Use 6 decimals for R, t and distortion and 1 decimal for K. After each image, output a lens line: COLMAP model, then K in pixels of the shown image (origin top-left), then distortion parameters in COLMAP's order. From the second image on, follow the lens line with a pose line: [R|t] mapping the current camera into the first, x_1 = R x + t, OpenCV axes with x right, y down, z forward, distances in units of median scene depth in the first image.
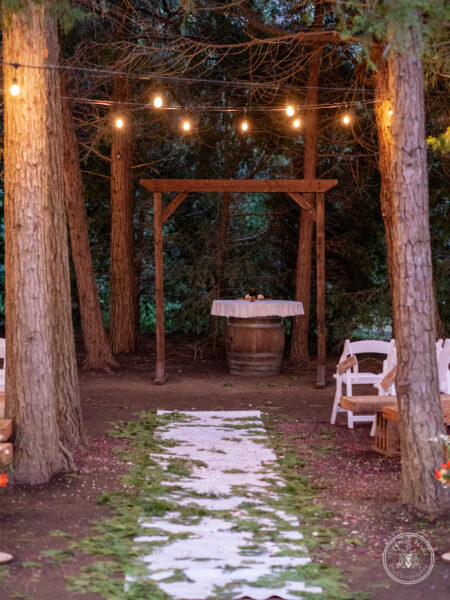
lens RADIAL K [[1637.9, 0, 224.1], [0, 1637.9, 321.9], [0, 0, 1]] dist [0.085882, 0.008284]
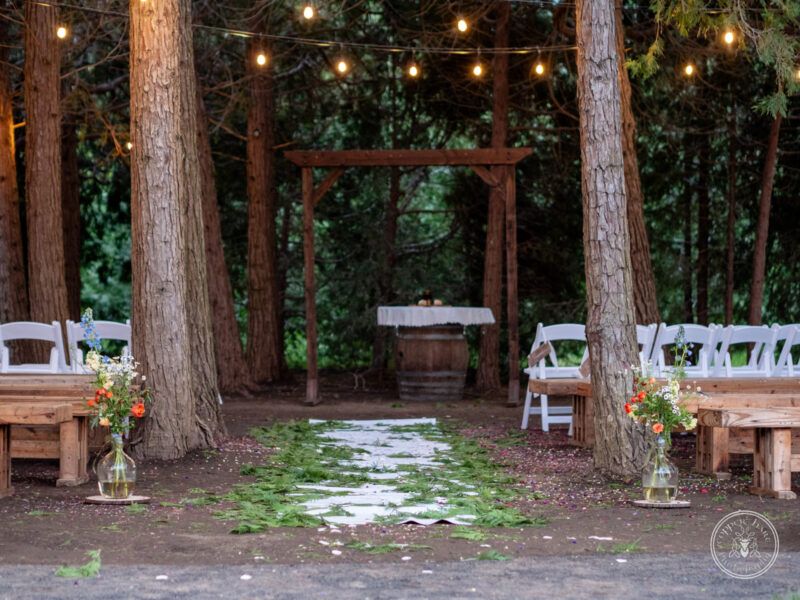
lens RADIAL K [[2183.9, 0, 400.0], [0, 2183.9, 300.0], [0, 0, 1]] dist [0.085882, 0.008284]
pose [[0.999950, -0.009713, 0.002348, 0.003750], [0.009795, 0.999231, -0.037968, 0.059894], [-0.001978, 0.037989, 0.999276, -0.140790]]
